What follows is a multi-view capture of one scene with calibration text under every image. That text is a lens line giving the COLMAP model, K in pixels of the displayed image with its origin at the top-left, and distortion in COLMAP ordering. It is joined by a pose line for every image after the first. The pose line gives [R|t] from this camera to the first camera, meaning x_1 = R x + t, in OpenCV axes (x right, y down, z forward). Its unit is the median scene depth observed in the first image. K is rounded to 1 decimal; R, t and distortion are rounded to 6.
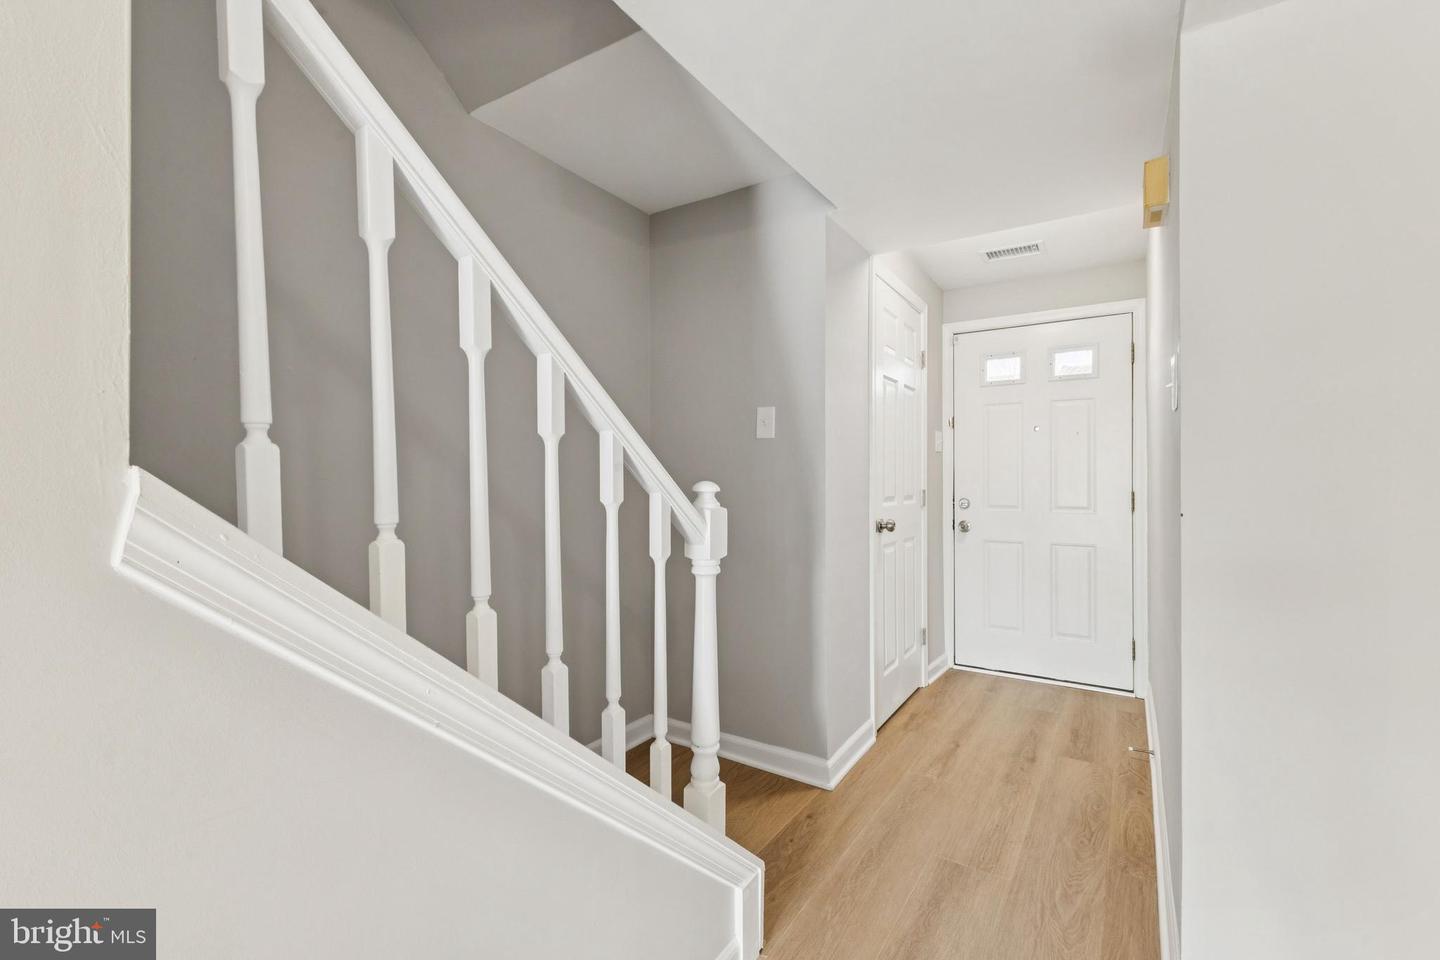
lens RADIAL K [[630.5, 0, 719.5], [0, 630.5, 484.4], [0, 0, 1]] dist [0.016150, -0.000820]
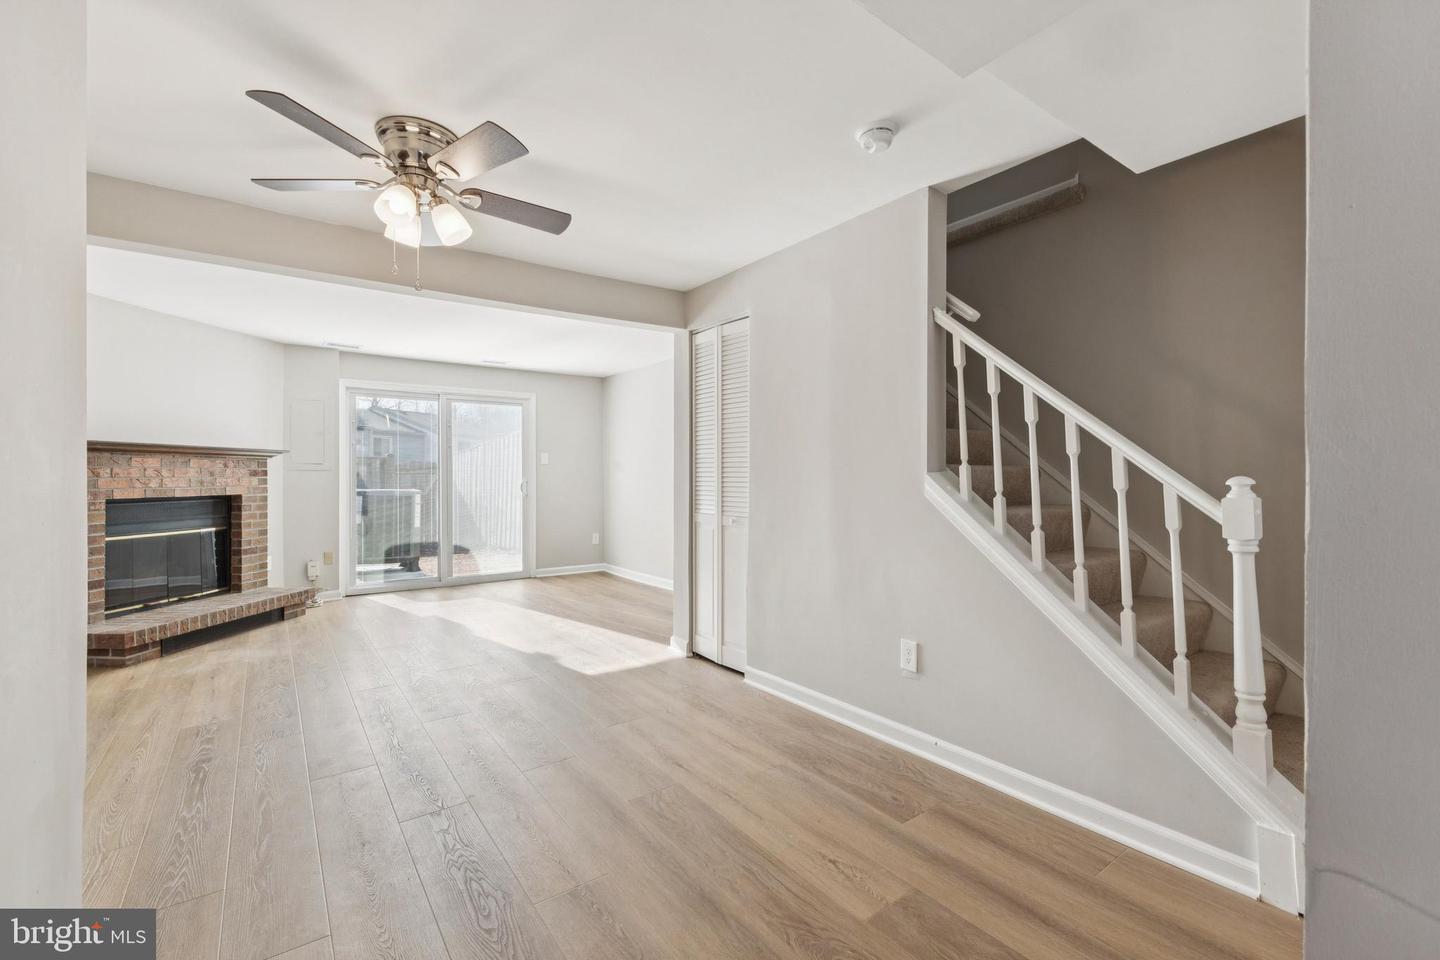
lens RADIAL K [[630.5, 0, 729.7], [0, 630.5, 474.8], [0, 0, 1]] dist [0.016150, -0.000820]
pose [[-0.348541, -0.000032, -0.937294, 1.484601], [-0.000234, 1.000000, 0.000053, -0.005775], [0.937294, 0.000238, -0.348541, 0.484669]]
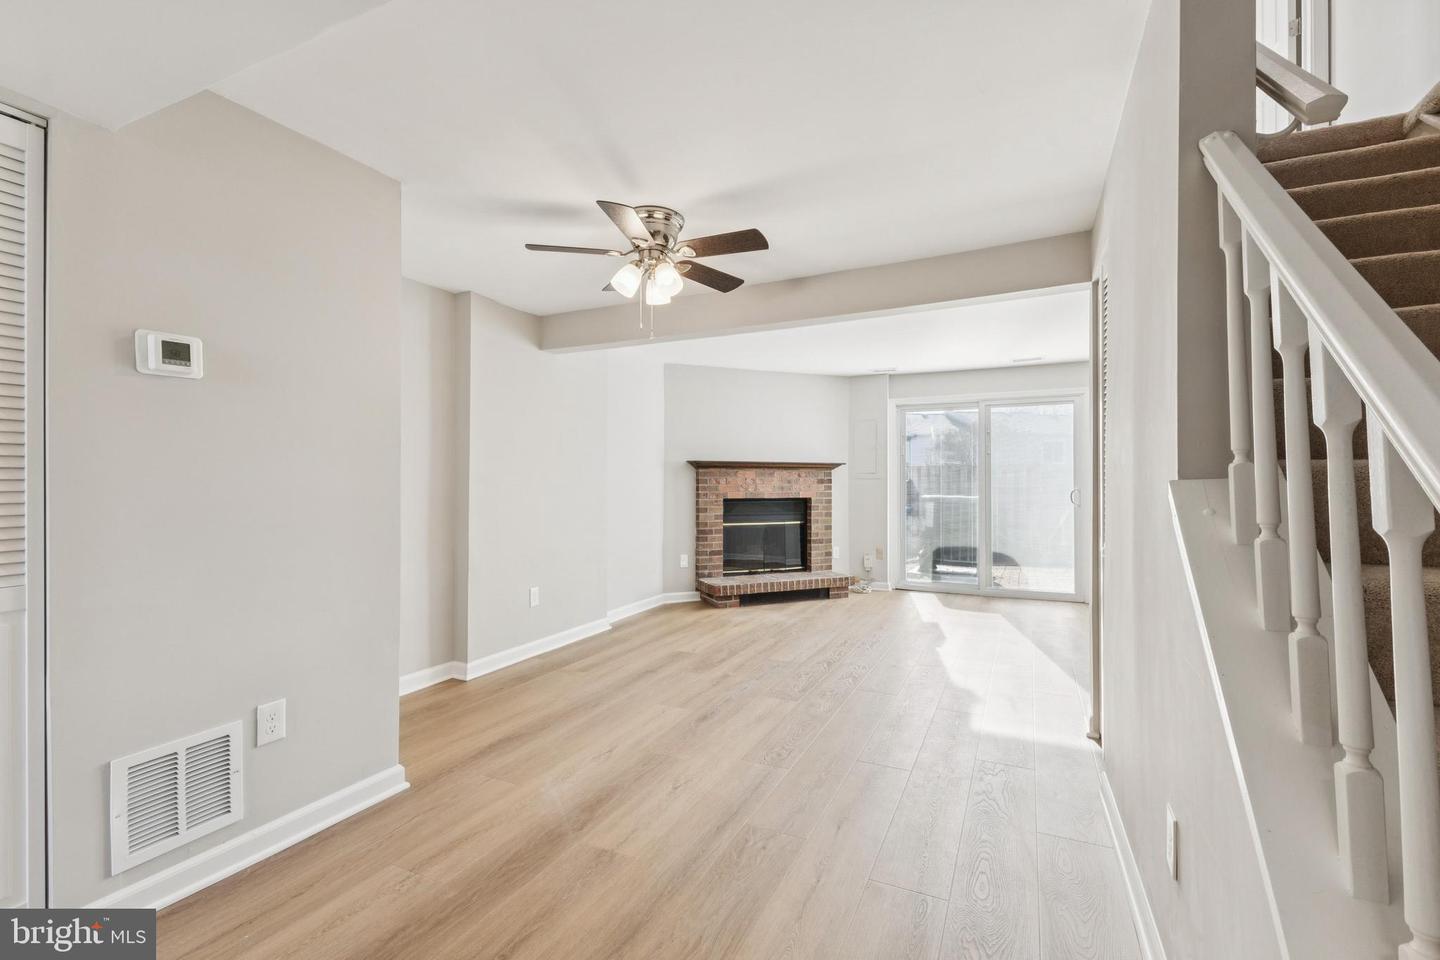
lens RADIAL K [[630.5, 0, 722.8], [0, 630.5, 478.3], [0, 0, 1]] dist [0.016150, -0.000820]
pose [[-0.991176, -0.000111, -0.132554, 0.371101], [0.000614, 0.999985, -0.005426, -0.010766], [0.132553, -0.005460, -0.991161, 1.184690]]
